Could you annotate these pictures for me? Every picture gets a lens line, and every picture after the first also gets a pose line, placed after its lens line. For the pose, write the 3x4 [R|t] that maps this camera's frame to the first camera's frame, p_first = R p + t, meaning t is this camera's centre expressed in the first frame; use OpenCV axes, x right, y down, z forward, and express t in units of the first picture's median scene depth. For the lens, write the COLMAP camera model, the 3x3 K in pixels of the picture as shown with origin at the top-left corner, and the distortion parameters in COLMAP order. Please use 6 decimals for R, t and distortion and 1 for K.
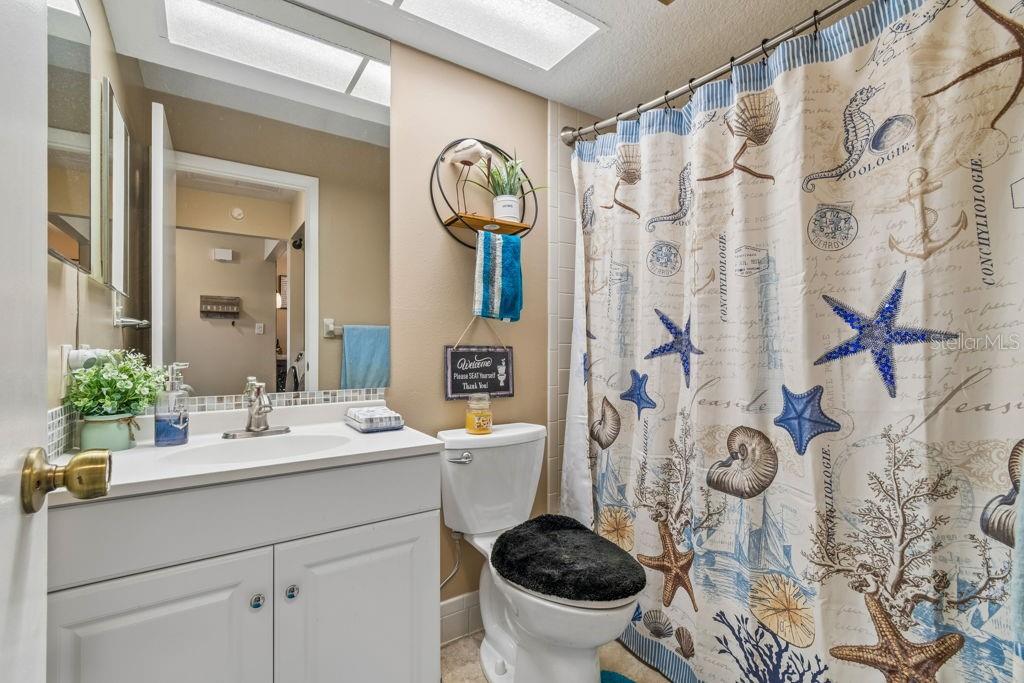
lens RADIAL K [[457.7, 0, 502.9], [0, 457.7, 342.2], [0, 0, 1]] dist [0.002613, -0.001465]
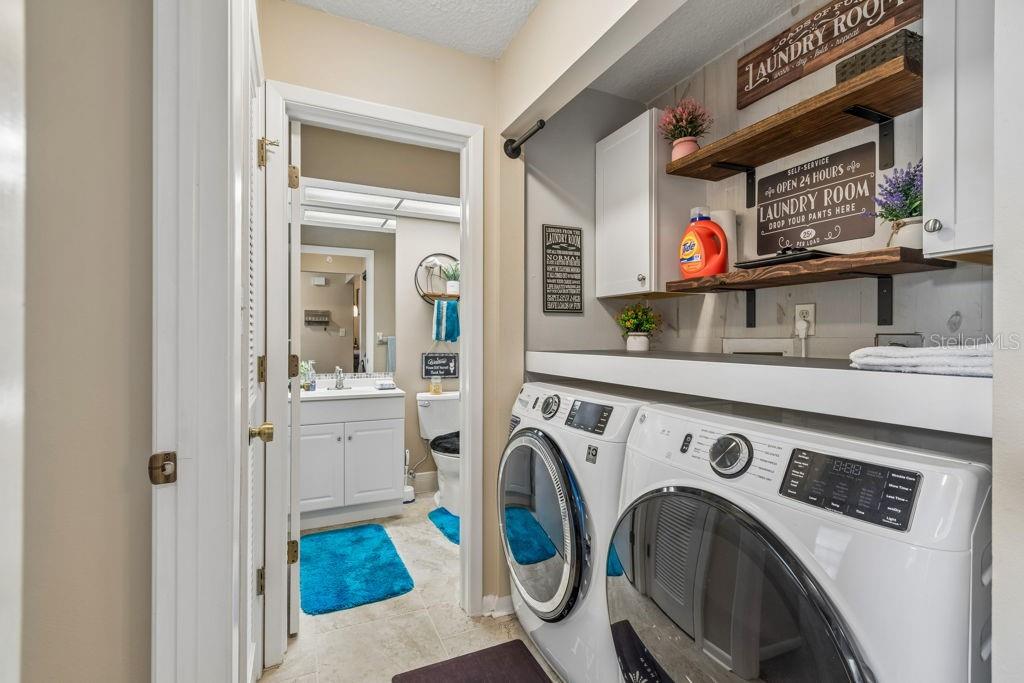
lens RADIAL K [[457.7, 0, 497.4], [0, 457.7, 334.5], [0, 0, 1]] dist [0.002613, -0.001465]
pose [[0.986487, 0.002974, -0.163812, 0.557599], [-0.002873, 0.999996, 0.000858, -0.080396], [0.163814, -0.000376, 0.986491, -1.021956]]
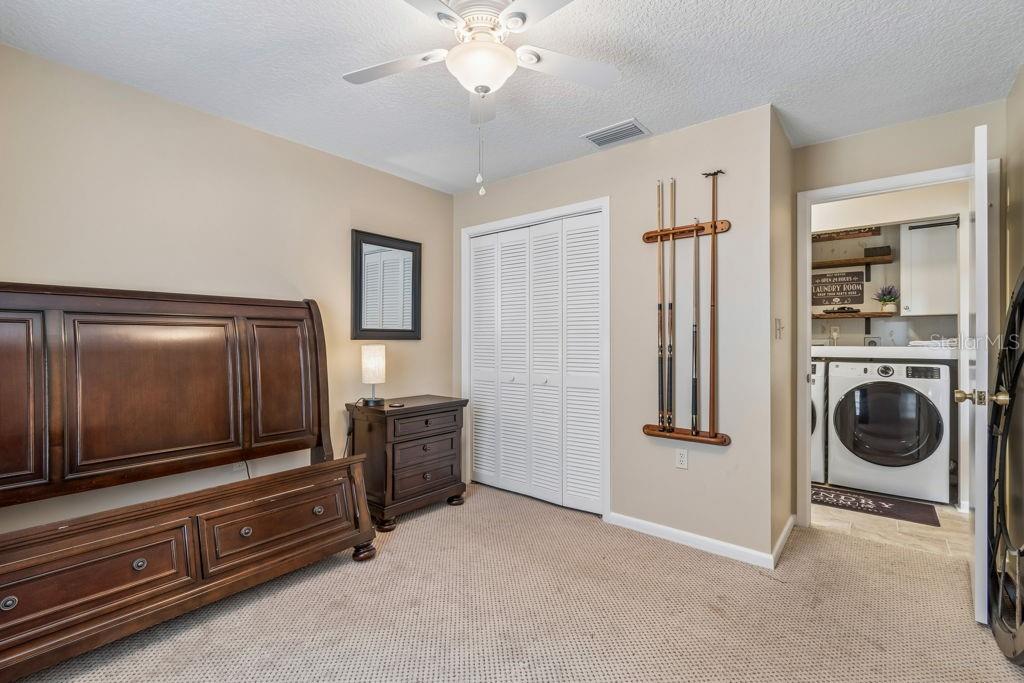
lens RADIAL K [[457.7, 0, 516.7], [0, 457.7, 341.6], [0, 0, 1]] dist [0.002613, -0.001465]
pose [[0.949663, -0.008176, 0.313168, -1.438975], [0.005142, 0.999932, 0.010514, -0.094527], [-0.313232, -0.008375, 0.949640, -1.837607]]
